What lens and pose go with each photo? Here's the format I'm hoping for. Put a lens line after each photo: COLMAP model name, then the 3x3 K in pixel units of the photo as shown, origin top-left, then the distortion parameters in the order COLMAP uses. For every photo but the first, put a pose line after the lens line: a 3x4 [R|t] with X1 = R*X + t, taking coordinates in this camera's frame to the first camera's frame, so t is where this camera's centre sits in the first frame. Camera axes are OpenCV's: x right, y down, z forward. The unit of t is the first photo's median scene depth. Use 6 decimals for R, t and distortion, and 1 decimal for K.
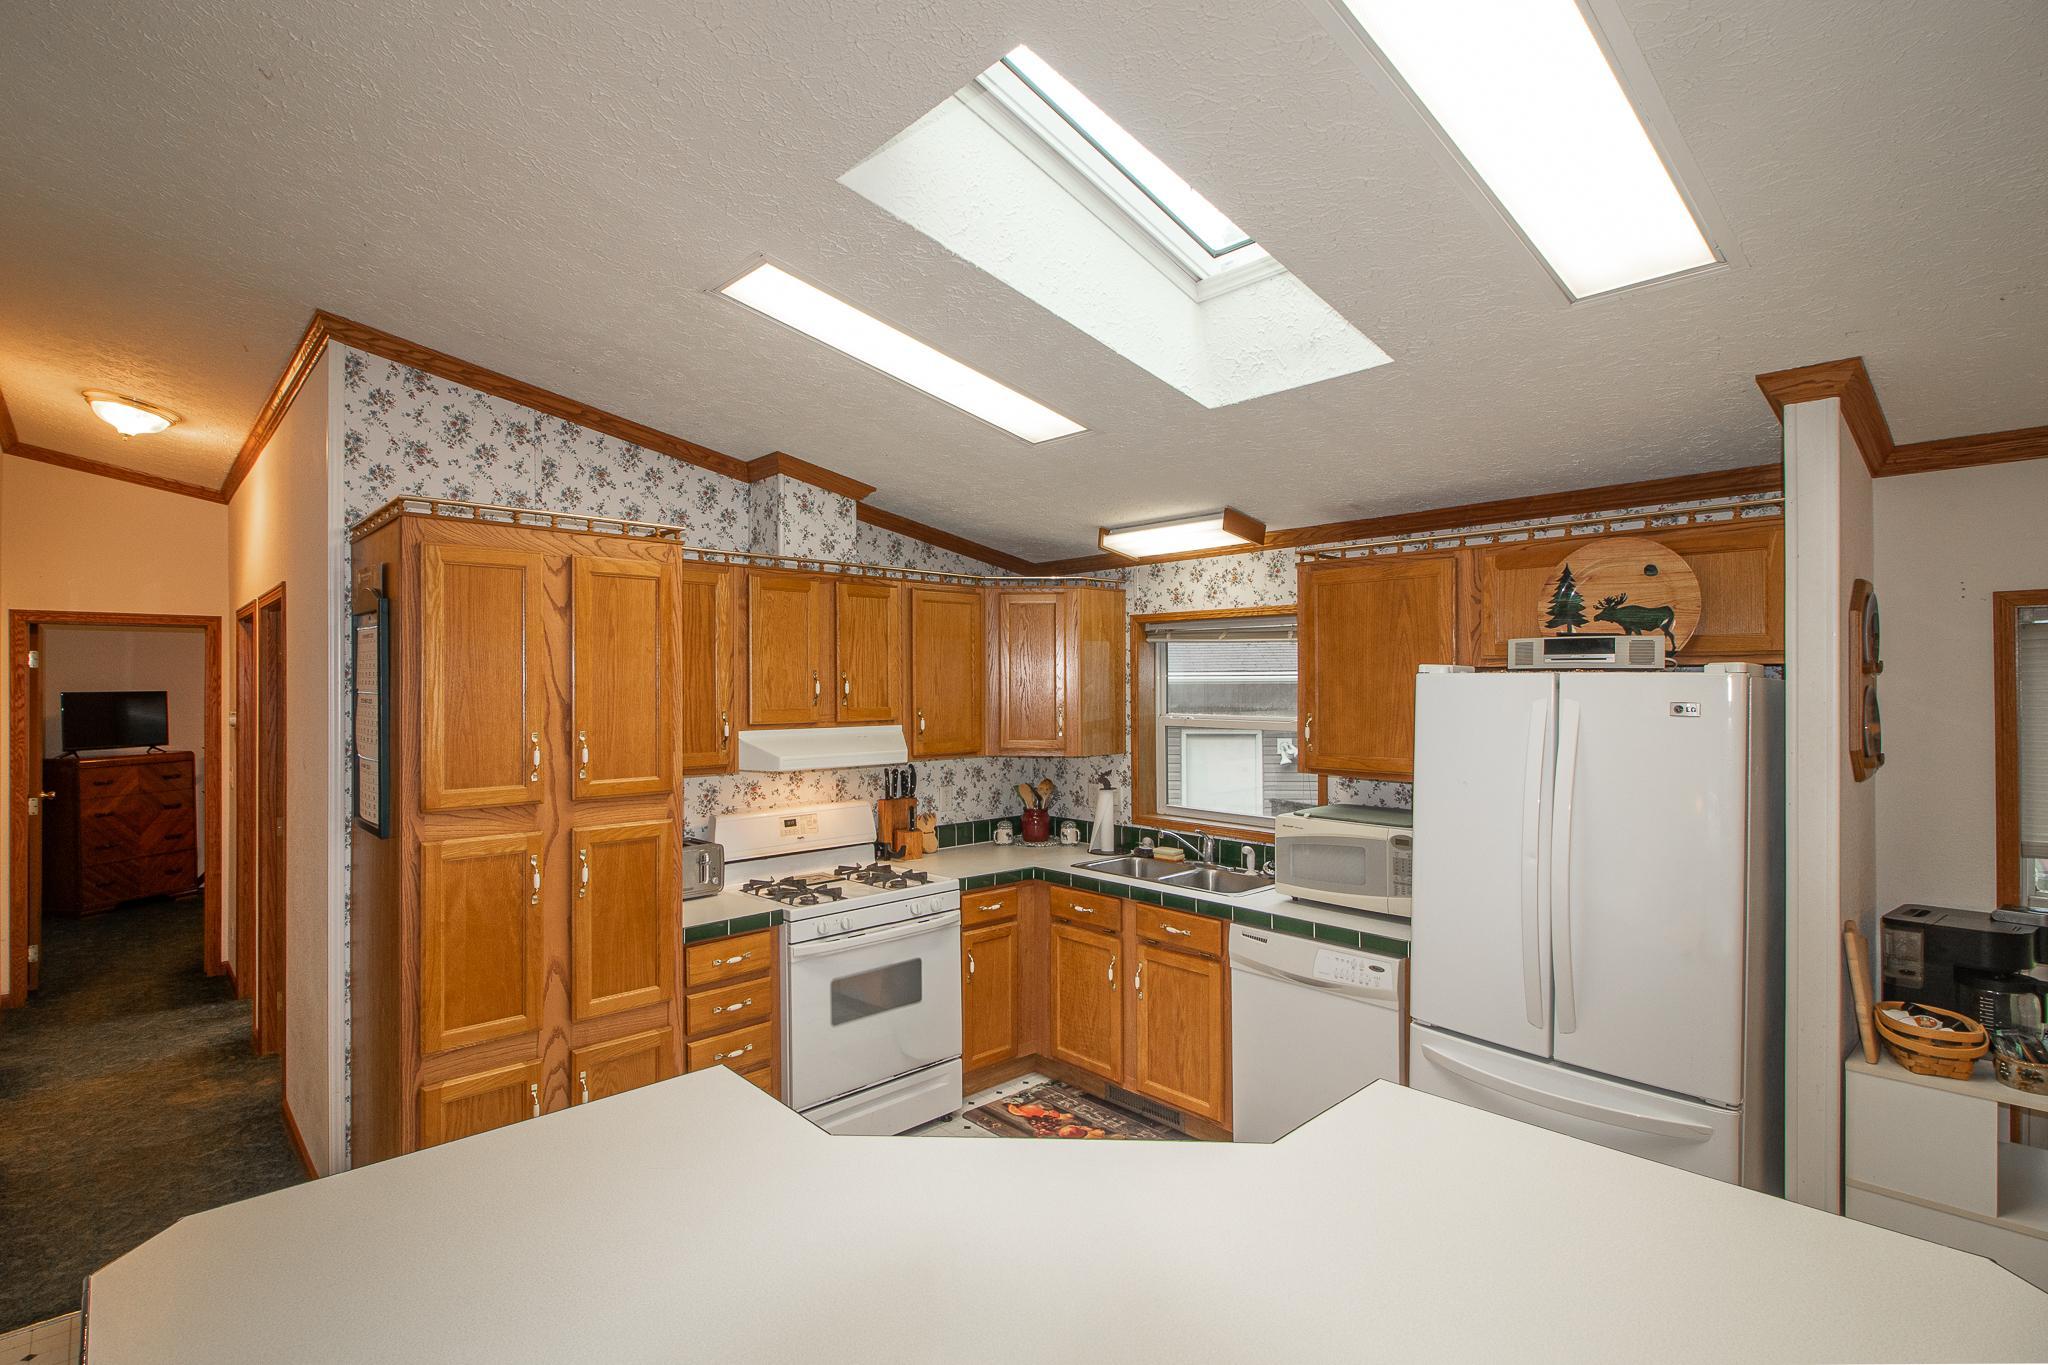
lens RADIAL K [[945.7, 0, 1033.3], [0, 945.7, 685.8], [0, 0, 1]] dist [-0.006106, -0.004866]
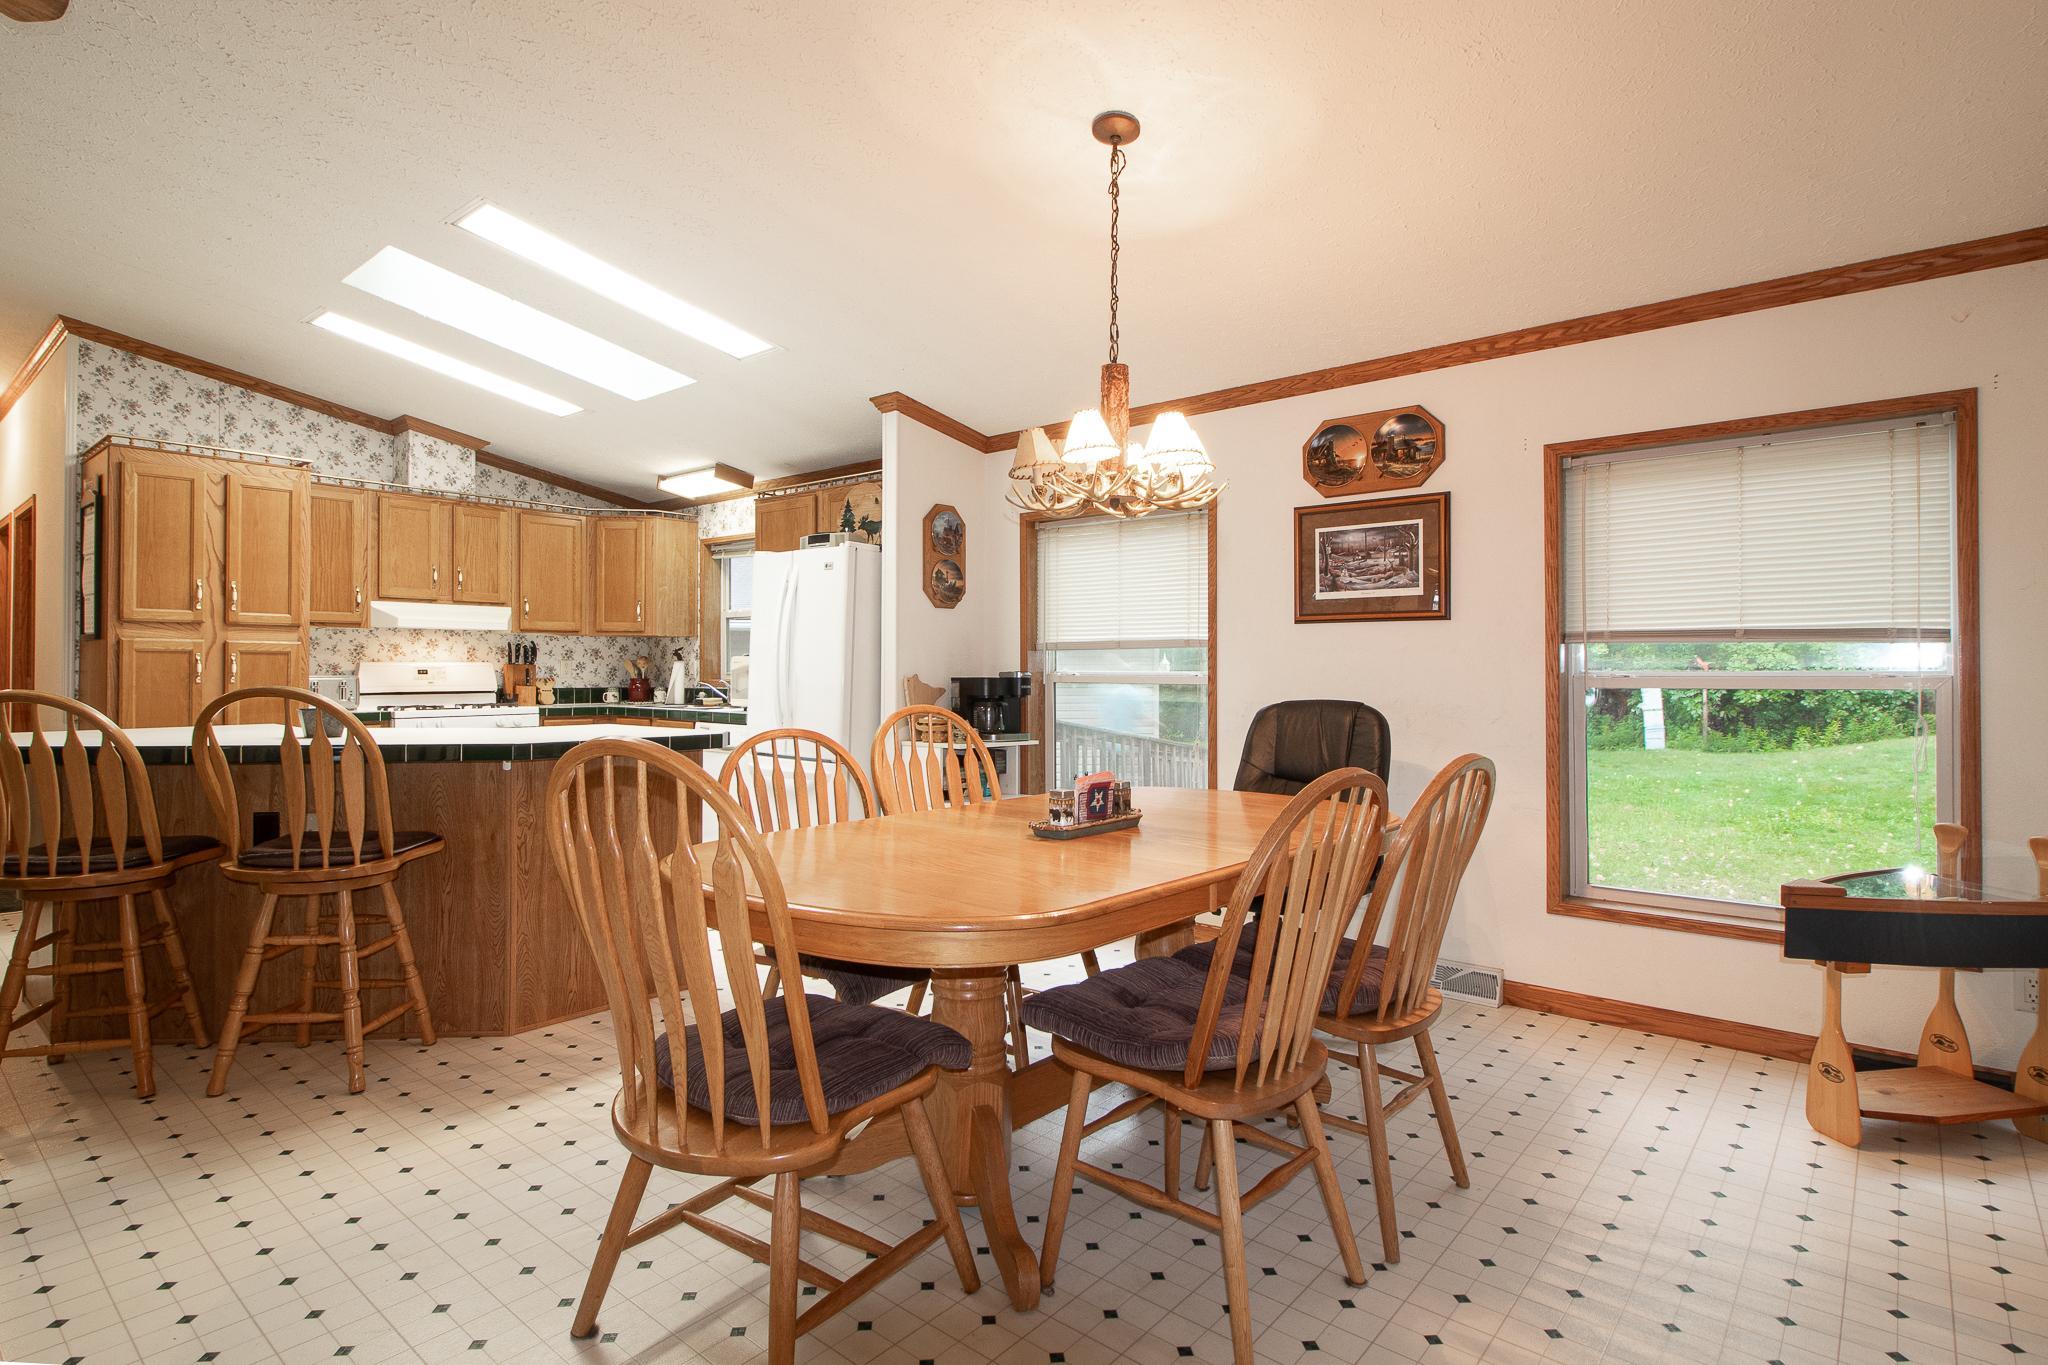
lens RADIAL K [[945.7, 0, 1021.5], [0, 945.7, 648.4], [0, 0, 1]] dist [-0.006106, -0.004866]
pose [[0.989180, 0.007791, 0.146498, 0.487540], [-0.006441, 0.999932, -0.009691, 0.131160], [-0.146564, 0.008642, 0.989163, -0.622601]]
